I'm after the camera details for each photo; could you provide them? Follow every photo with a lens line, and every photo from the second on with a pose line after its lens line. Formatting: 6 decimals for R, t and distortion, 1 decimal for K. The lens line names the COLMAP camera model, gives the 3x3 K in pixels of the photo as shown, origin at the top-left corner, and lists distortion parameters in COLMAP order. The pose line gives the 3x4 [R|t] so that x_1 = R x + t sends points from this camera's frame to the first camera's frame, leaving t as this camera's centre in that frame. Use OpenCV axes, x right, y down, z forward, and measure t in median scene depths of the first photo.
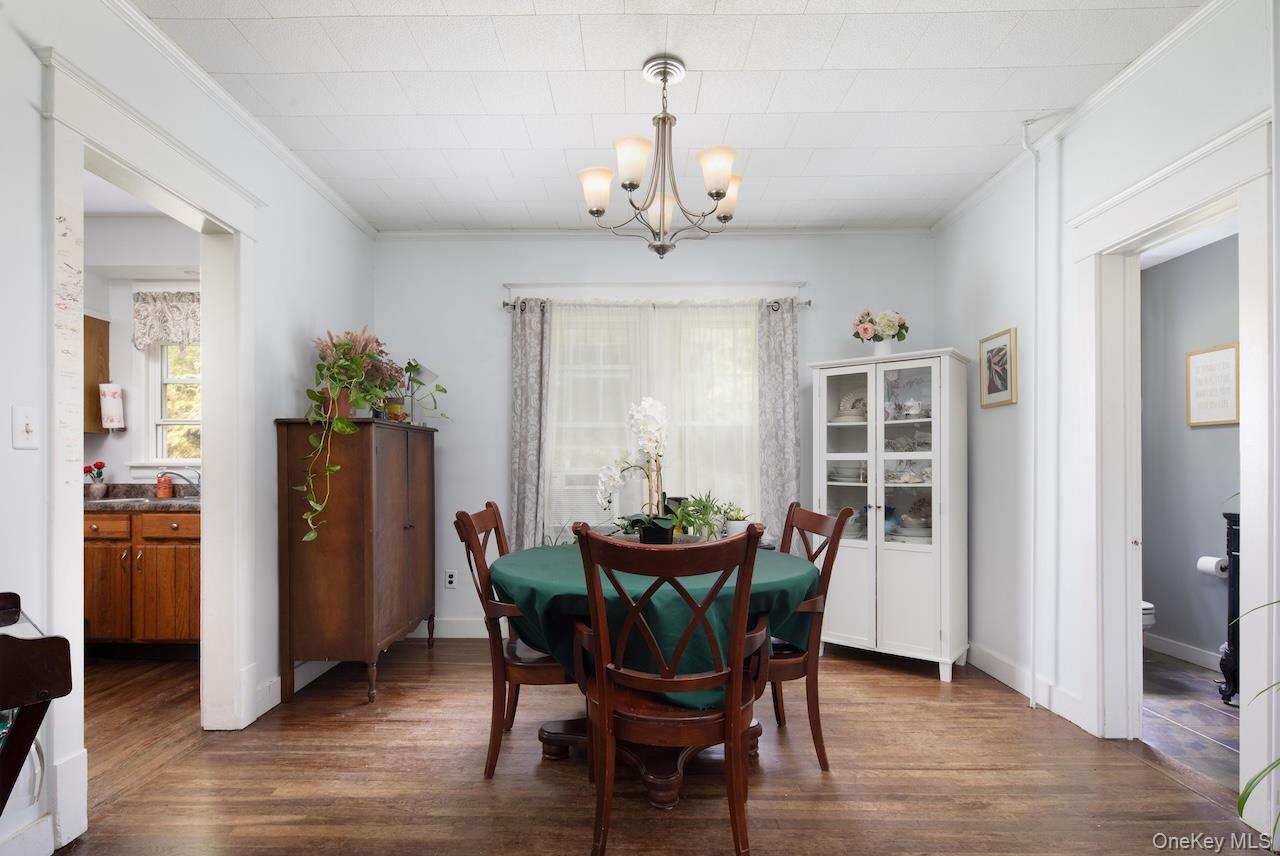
lens RADIAL K [[617.1, 0, 604.5], [0, 617.1, 477.0], [0, 0, 1]] dist [-0.001469, -0.000389]
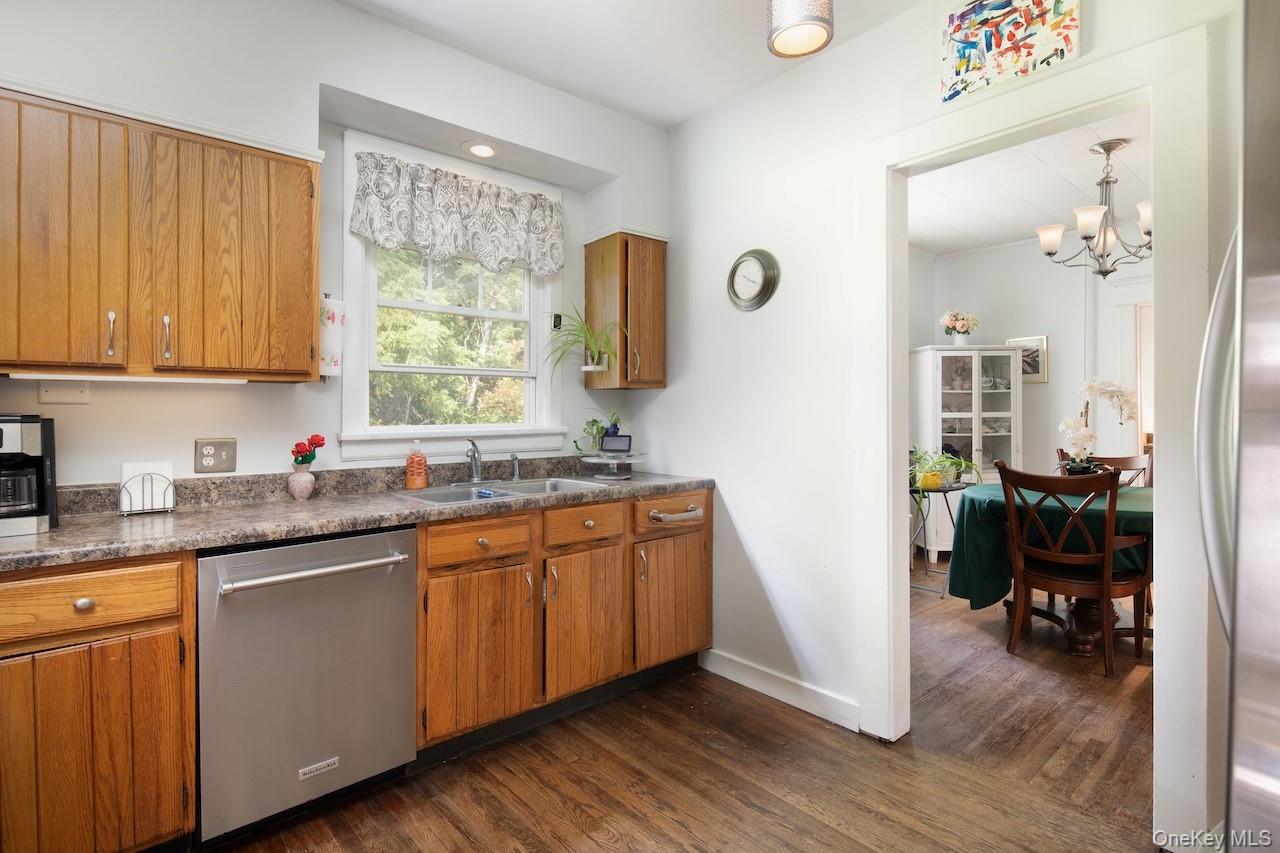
lens RADIAL K [[621.2, 0, 645.2], [0, 621.2, 425.3], [0, 0, 1]] dist [-0.000355, -0.002463]
pose [[0.752351, -0.019601, 0.658471, -1.109667], [0.020000, 0.999776, 0.006909, -0.035521], [-0.658459, 0.007971, 0.752574, 0.427246]]
